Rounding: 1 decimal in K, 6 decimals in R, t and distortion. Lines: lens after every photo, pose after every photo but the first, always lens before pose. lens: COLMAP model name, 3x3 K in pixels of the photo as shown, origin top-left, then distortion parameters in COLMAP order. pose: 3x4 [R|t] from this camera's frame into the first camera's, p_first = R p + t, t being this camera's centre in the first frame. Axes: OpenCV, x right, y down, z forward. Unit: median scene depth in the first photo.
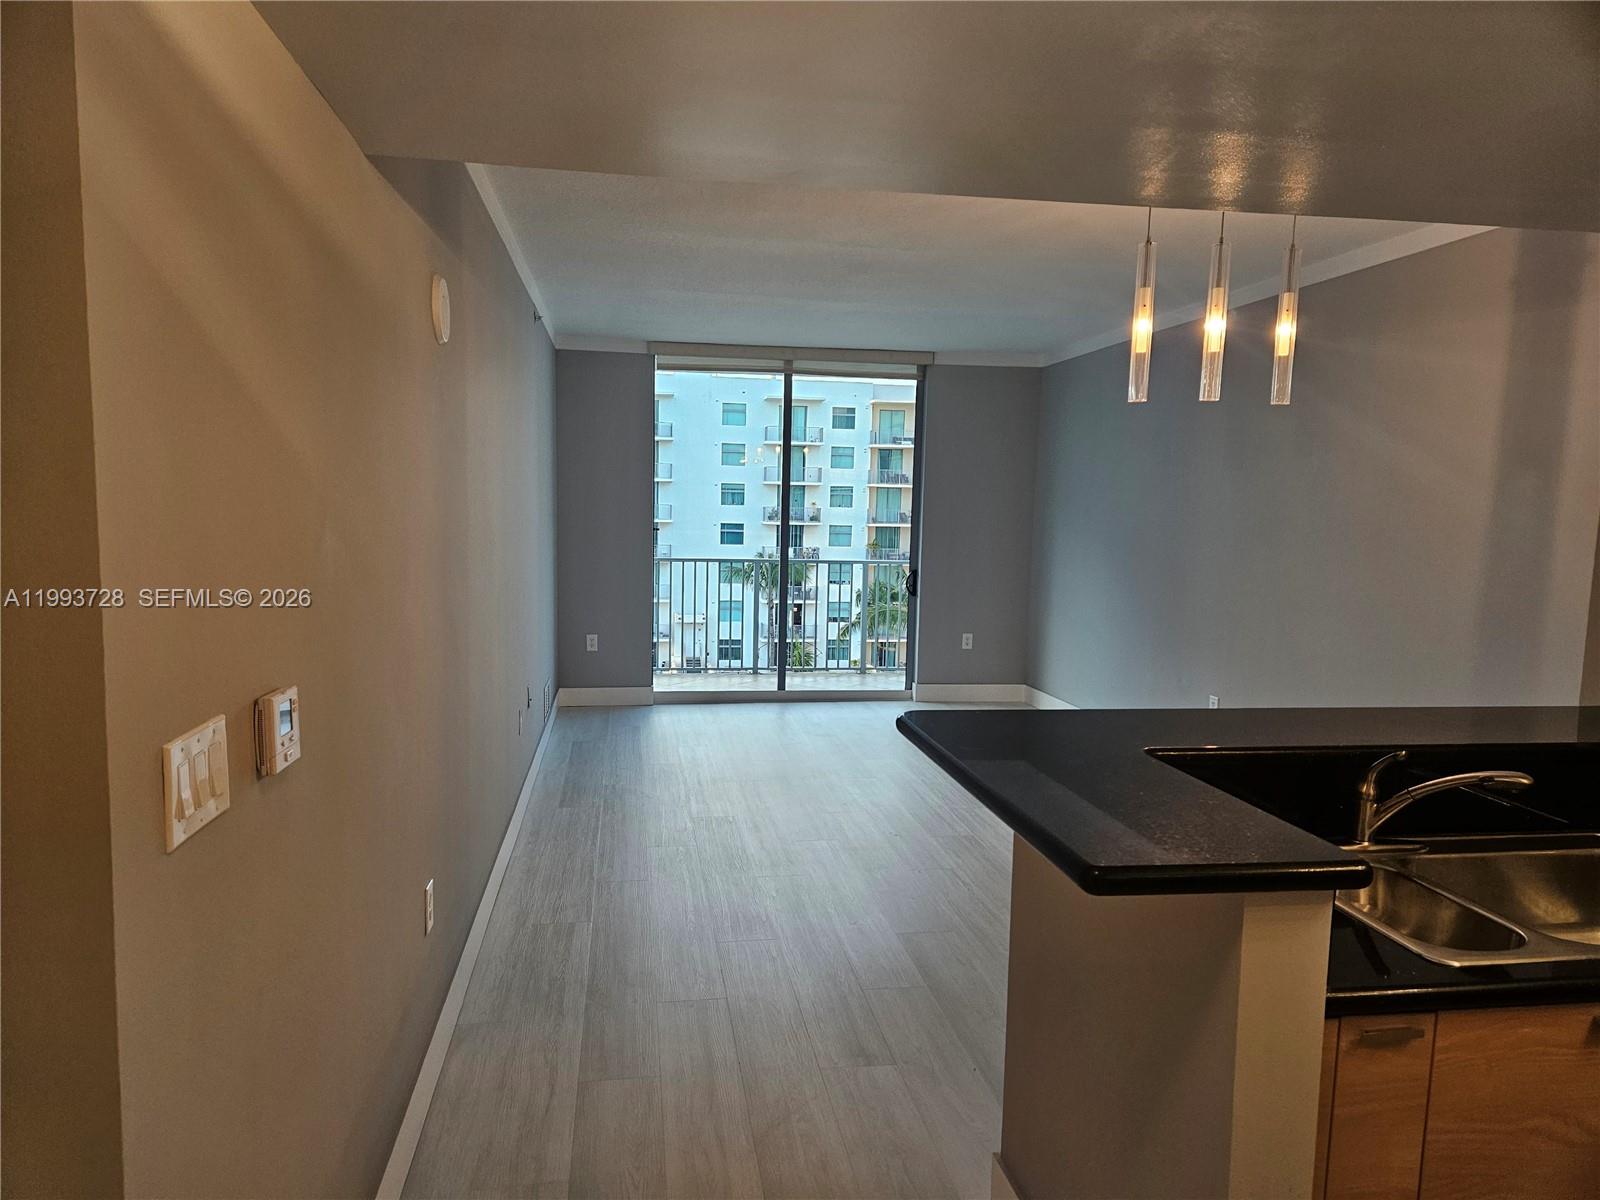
lens RADIAL K [[1066.8, 0, 801.8], [0, 1066.8, 627.9], [0, 0, 1]] dist [0.080438, -0.062854]
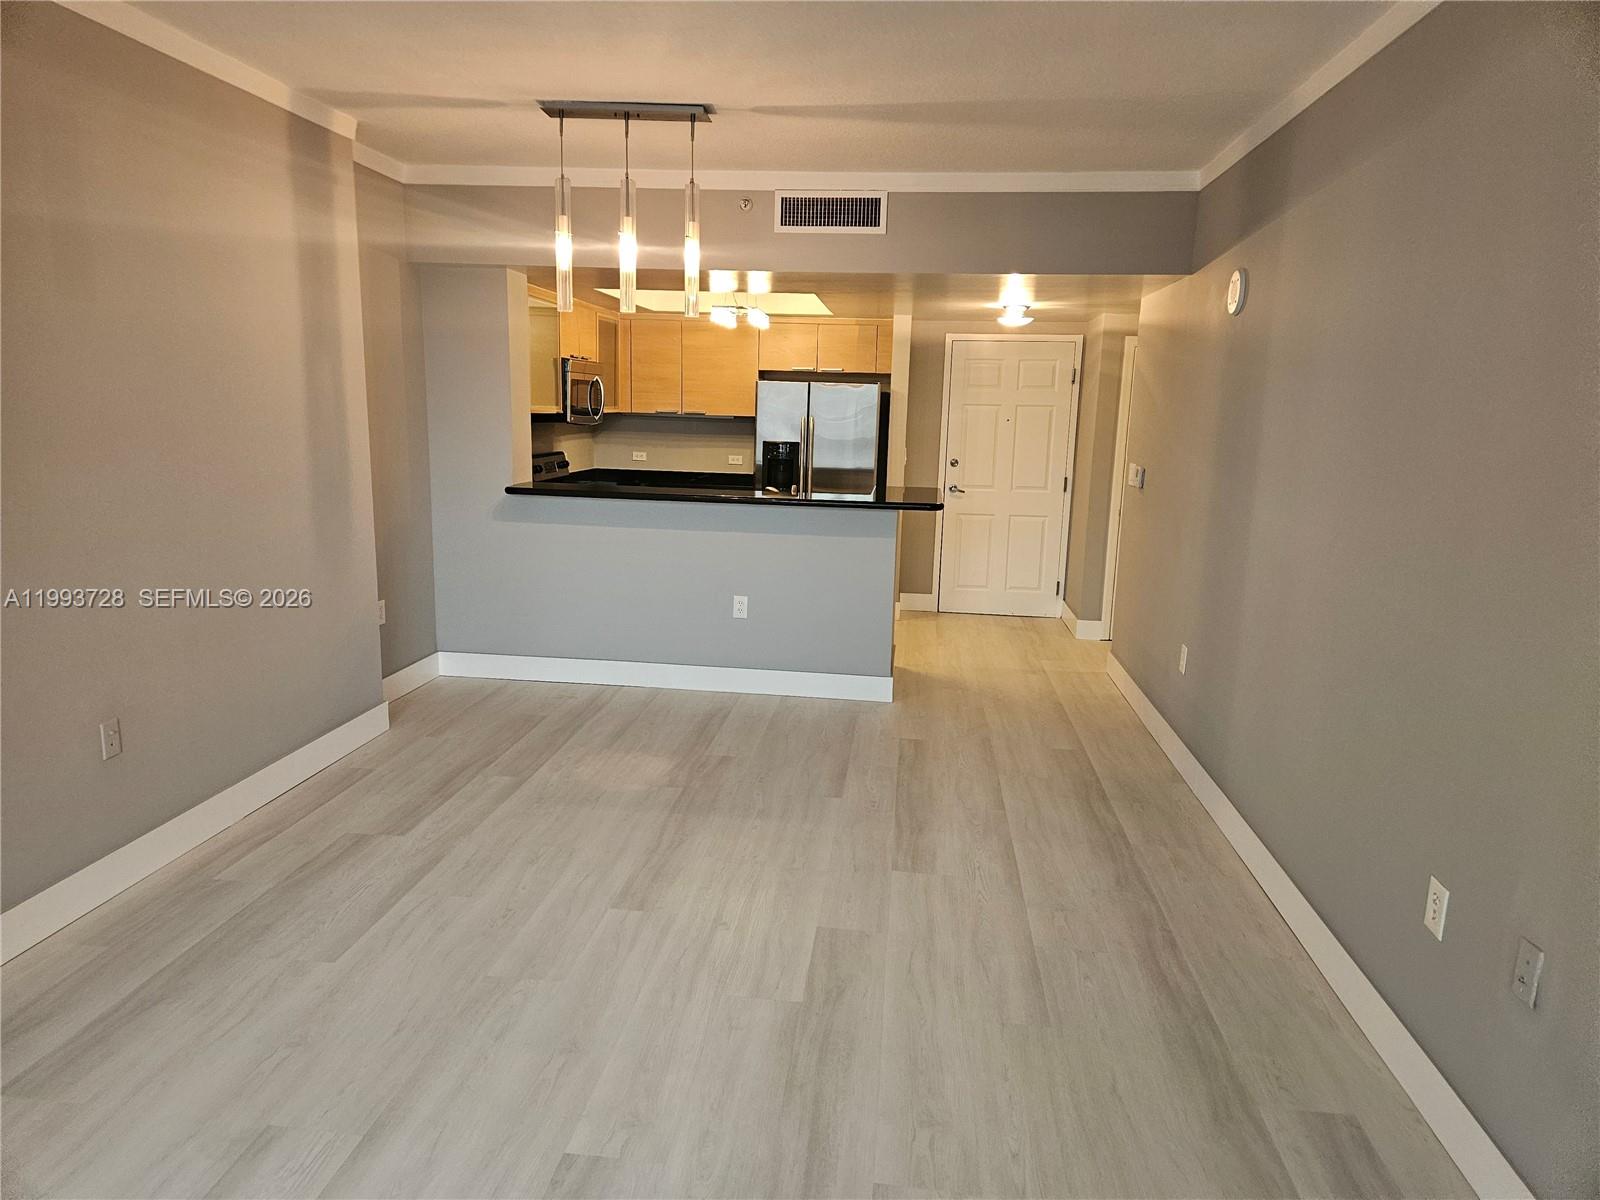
lens RADIAL K [[1066.8, 0, 800.7], [0, 1066.8, 601.8], [0, 0, 1]] dist [0.080438, -0.062854]
pose [[-0.961777, -0.094816, 0.256894, -0.054794], [-0.013947, 0.953885, 0.299849, -0.097202], [-0.273478, 0.284805, -0.918747, 0.784438]]
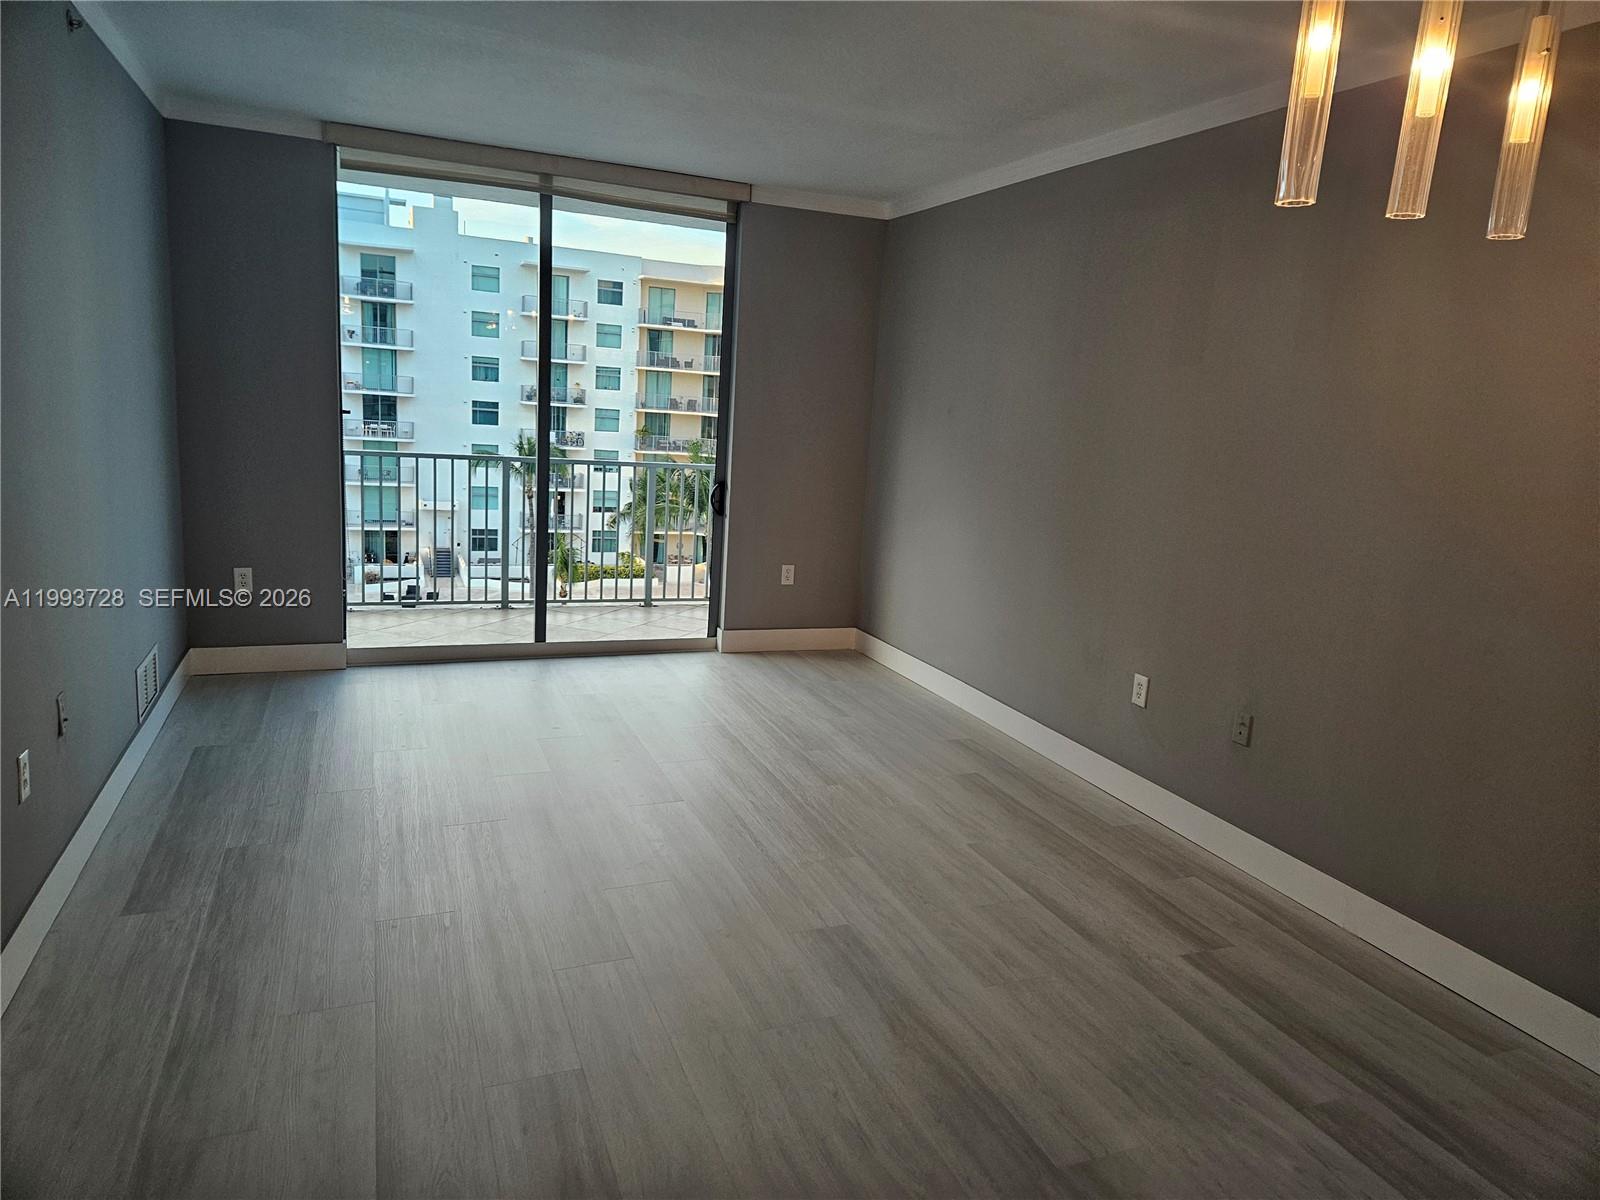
lens RADIAL K [[1066.8, 0, 819.0], [0, 1066.8, 601.0], [0, 0, 1]] dist [0.080438, -0.062854]
pose [[0.973040, -0.001599, 0.230629, -0.002202], [-0.016575, 0.996905, 0.076843, -0.024830], [-0.230039, -0.078594, 0.970003, 0.207276]]
